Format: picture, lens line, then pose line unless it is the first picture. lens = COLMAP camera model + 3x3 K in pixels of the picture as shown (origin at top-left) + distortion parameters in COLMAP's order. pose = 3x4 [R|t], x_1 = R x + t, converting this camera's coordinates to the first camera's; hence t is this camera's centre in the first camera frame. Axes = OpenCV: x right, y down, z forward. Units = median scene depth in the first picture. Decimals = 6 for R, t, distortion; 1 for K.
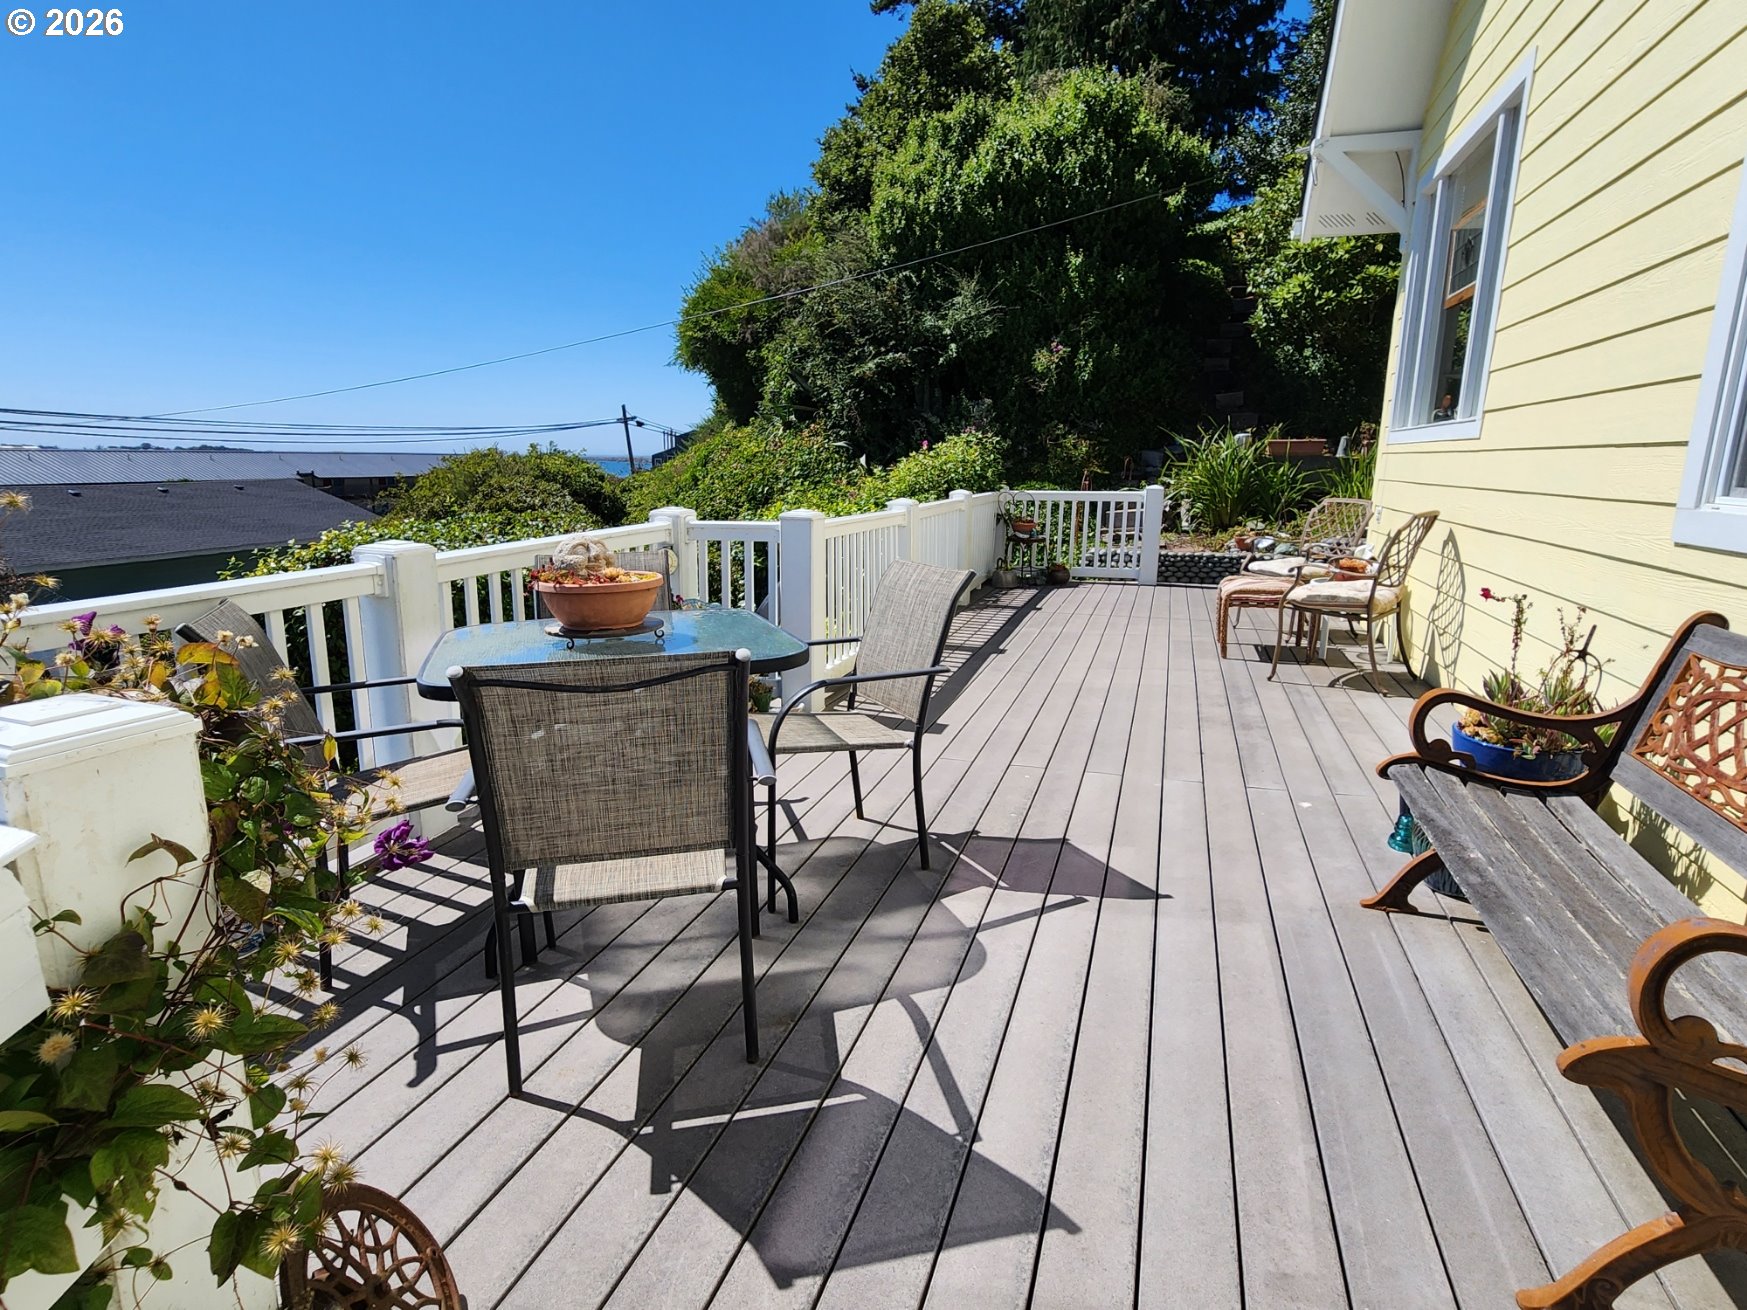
lens RADIAL K [[938.0, 0, 873.5], [0, 938.0, 655.0], [0, 0, 1]] dist [0.001665, 0.000212]
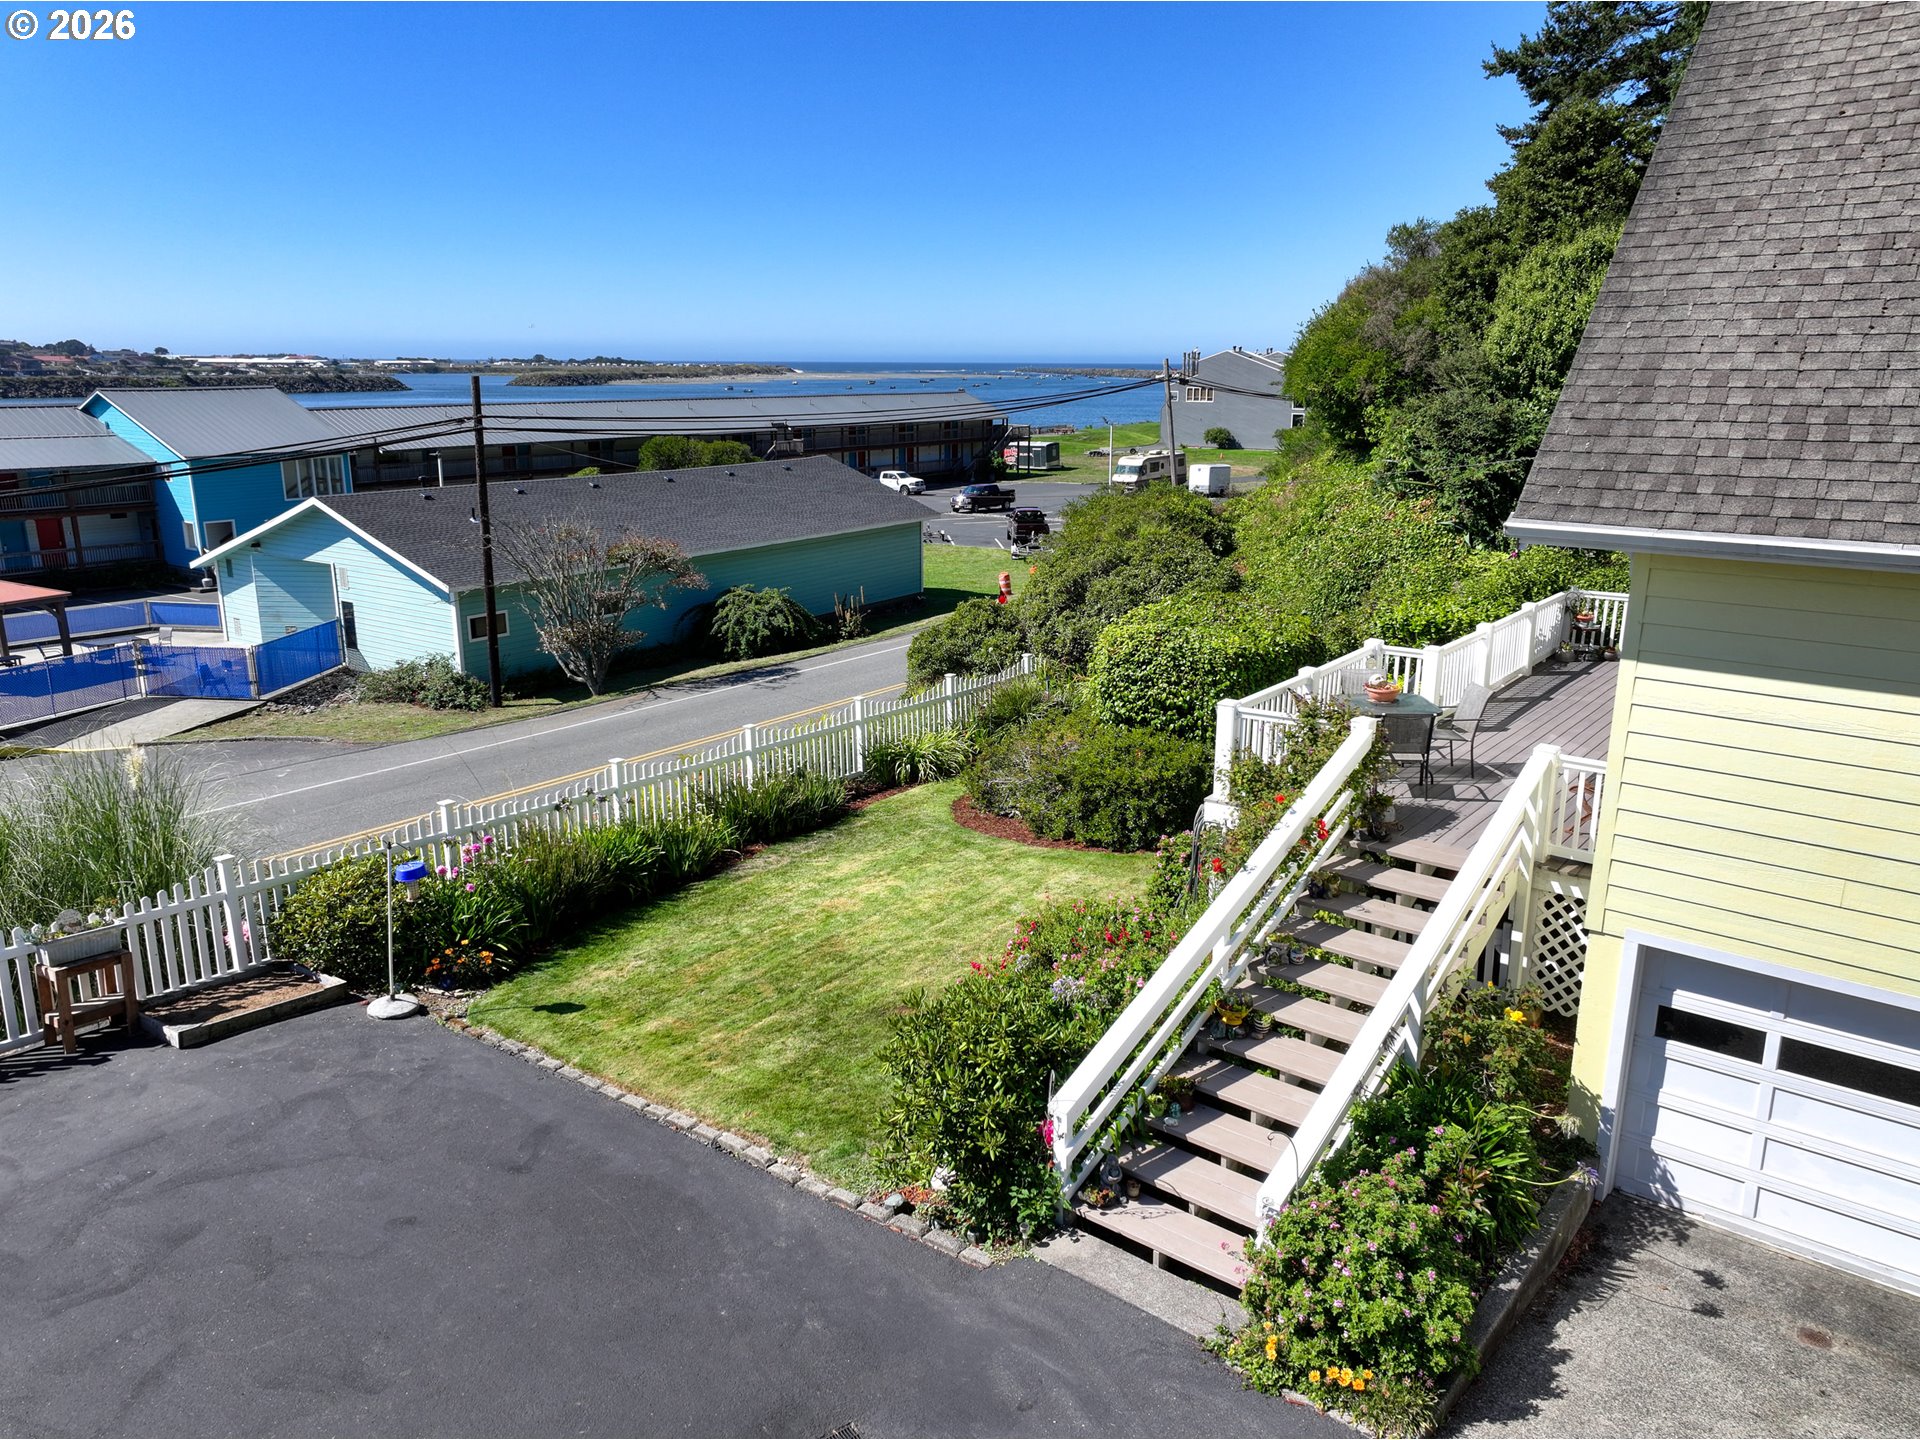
lens RADIAL K [[1366.8, 0, 960.0], [0, 1366.8, 720.0], [0, 0, 1]] dist [-0.000545, 0.001854]
pose [[0.935803, 0.079636, -0.343410, 0.001603], [-0.063192, 0.996266, 0.058832, -0.034795], [0.346813, -0.033354, 0.937341, -0.957046]]
